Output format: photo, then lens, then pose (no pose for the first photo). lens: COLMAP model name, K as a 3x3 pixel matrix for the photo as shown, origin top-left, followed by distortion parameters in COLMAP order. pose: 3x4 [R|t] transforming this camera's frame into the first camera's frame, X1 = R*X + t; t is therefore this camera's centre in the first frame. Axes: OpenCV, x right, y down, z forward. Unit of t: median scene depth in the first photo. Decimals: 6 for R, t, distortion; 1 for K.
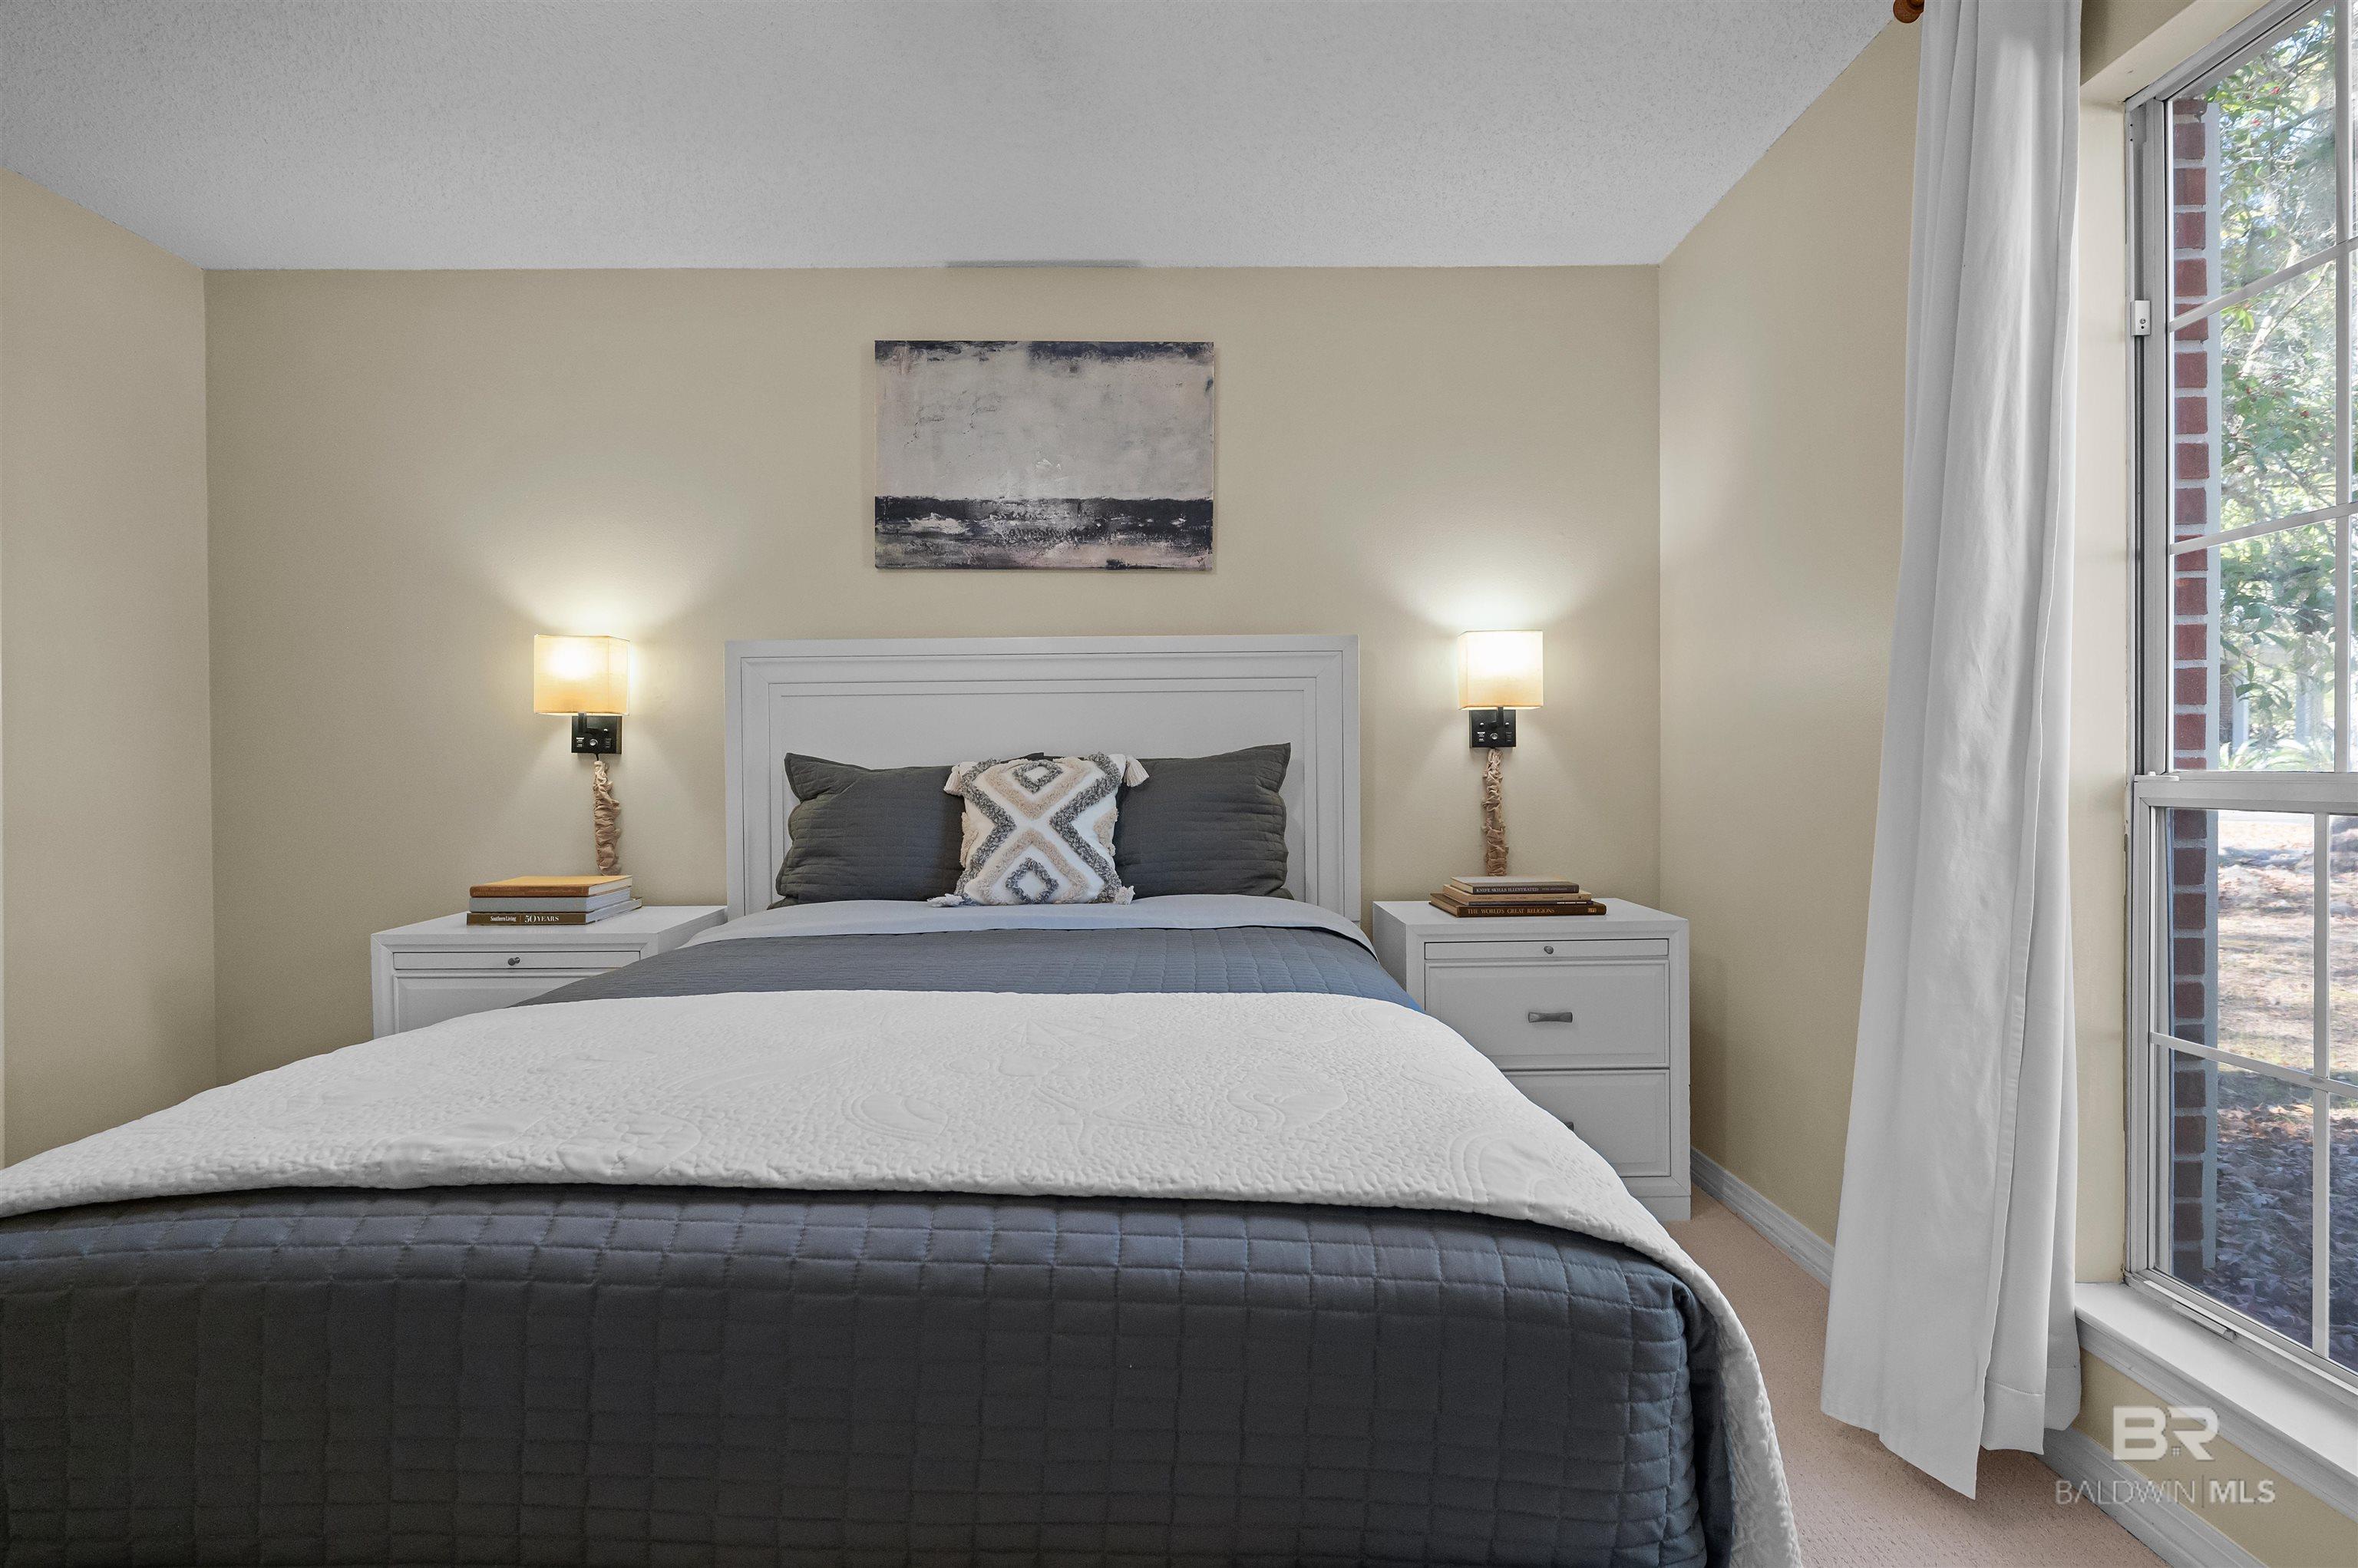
lens RADIAL K [[1082.7, 0, 1180.3], [0, 1082.7, 777.8], [0, 0, 1]] dist [0.000420, -0.000467]
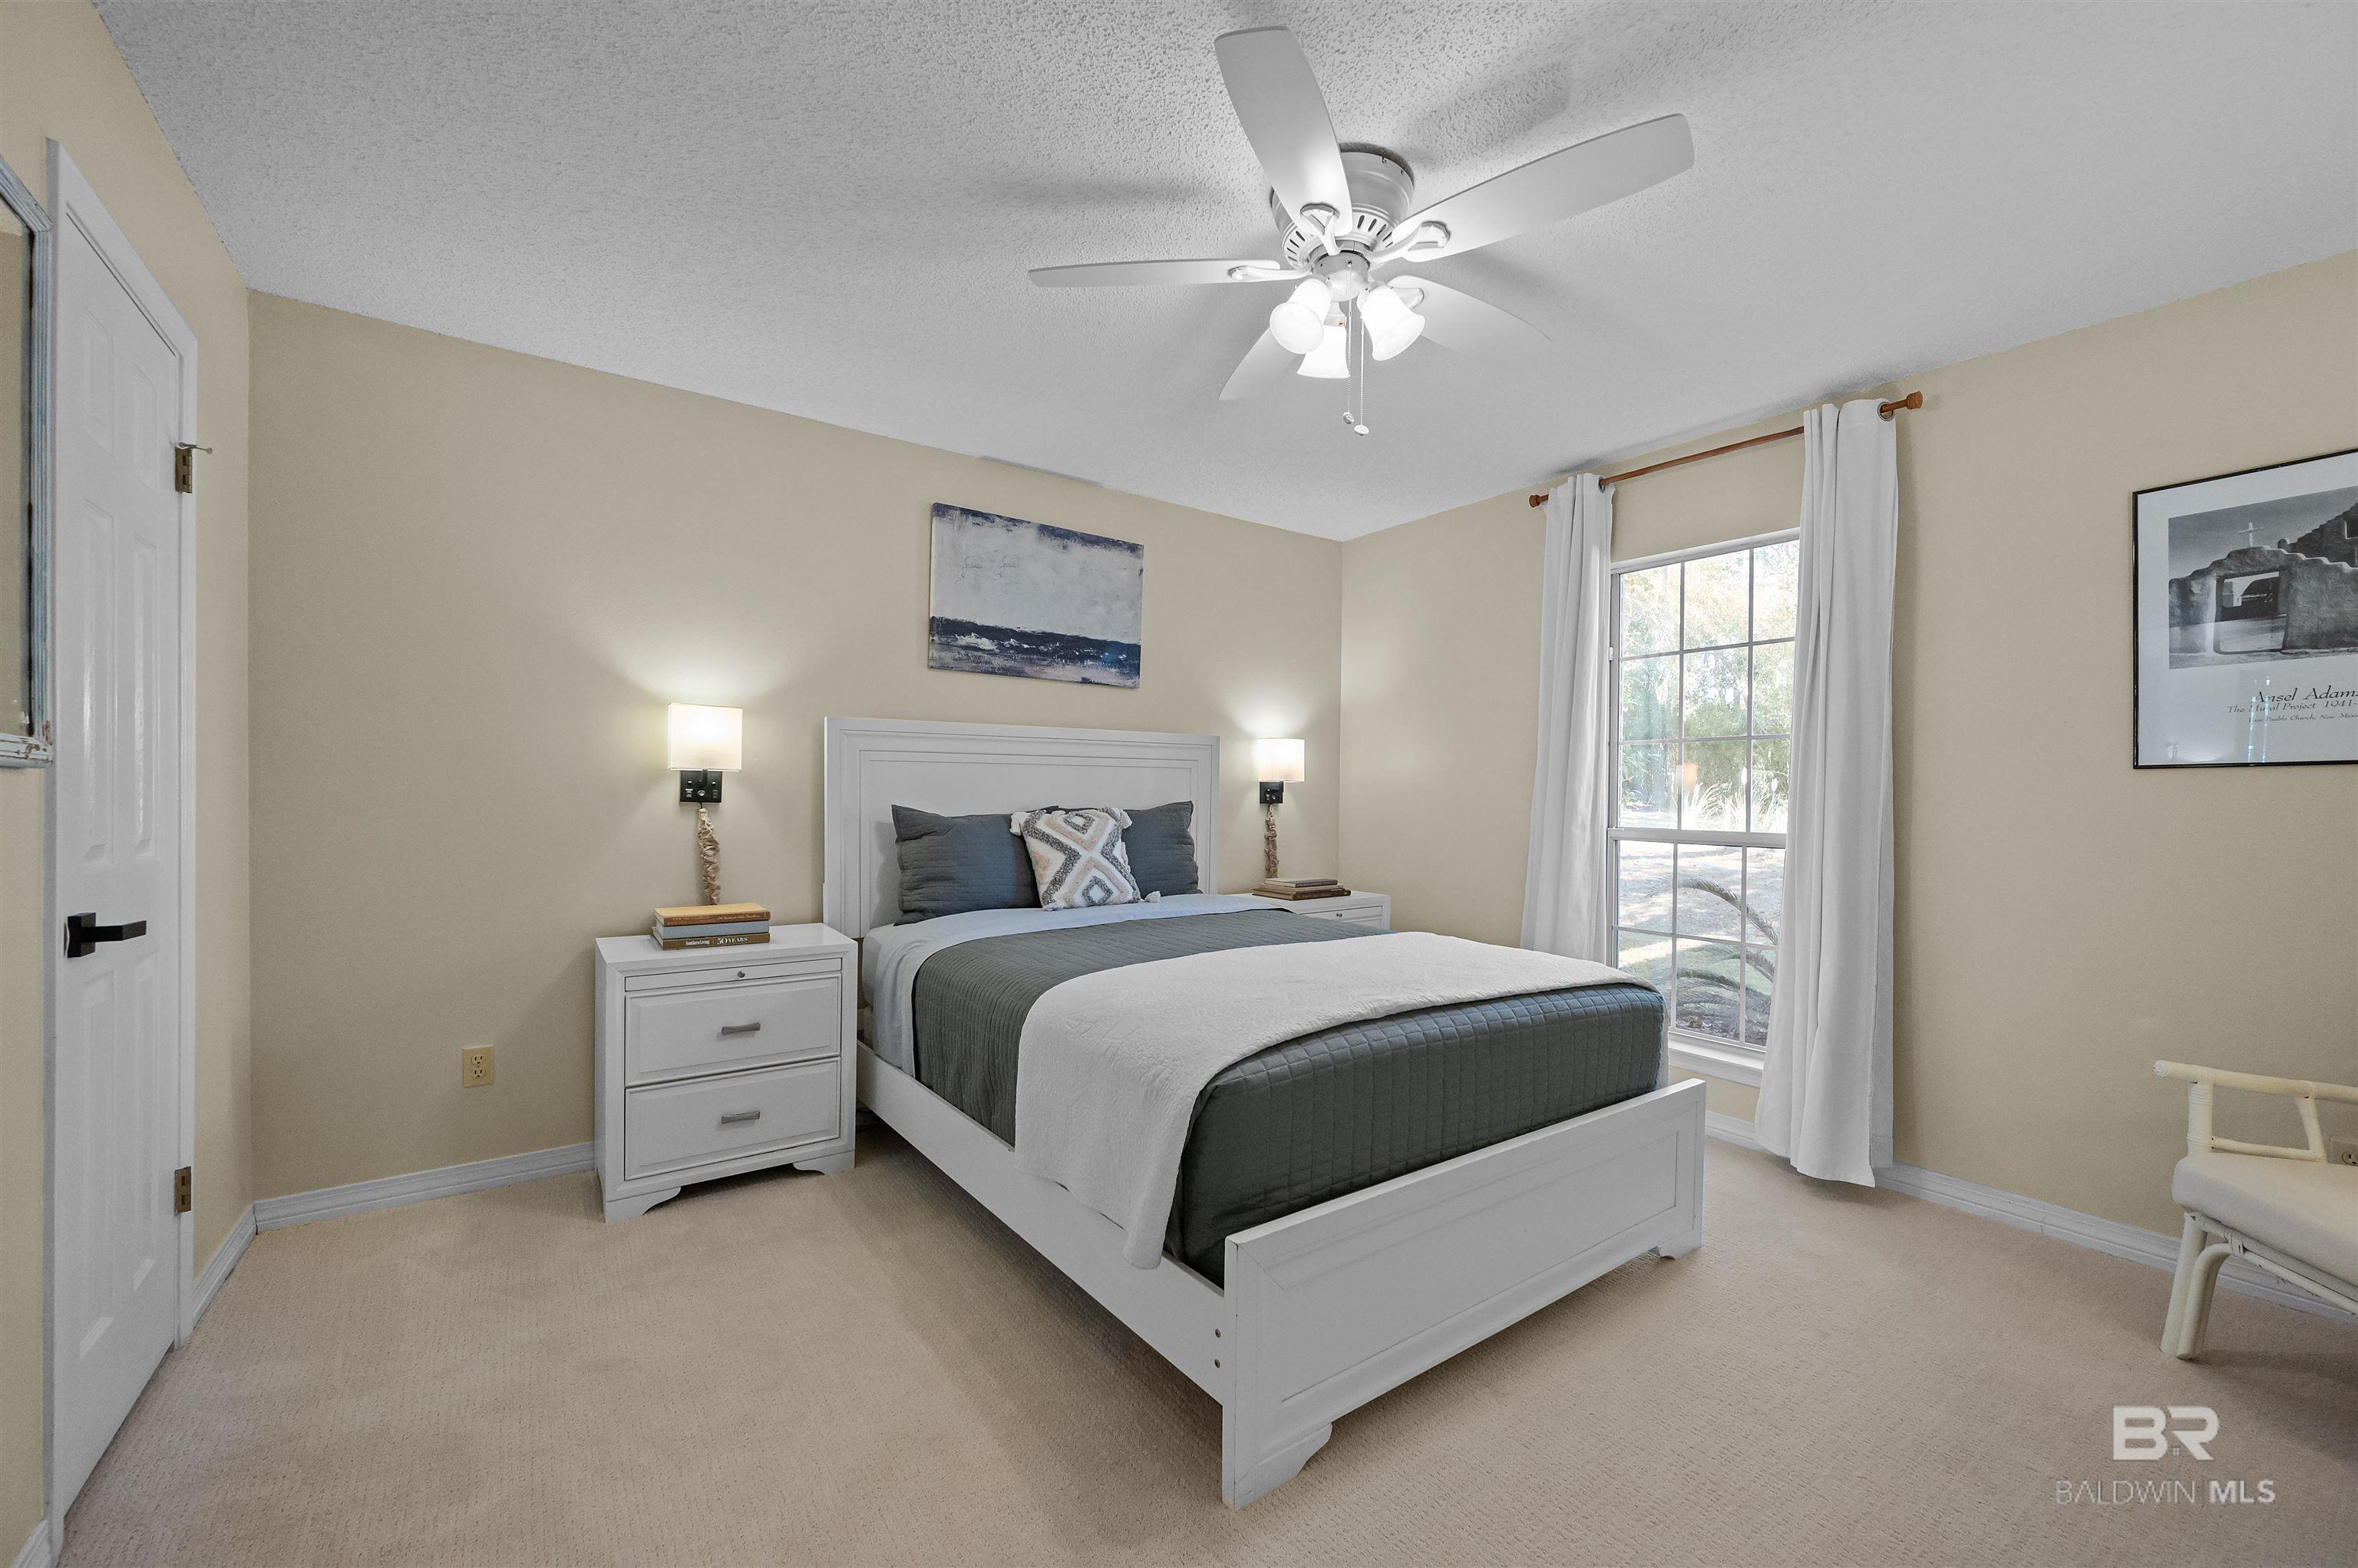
lens RADIAL K [[933.5, 0, 1164.4], [0, 933.5, 797.3], [0, 0, 1]] dist [-0.002186, -0.000150]
pose [[0.819402, 0.012434, 0.573084, -0.718225], [-0.011328, 0.999921, -0.005499, -0.028453], [-0.573107, -0.001985, 0.819478, -0.131280]]
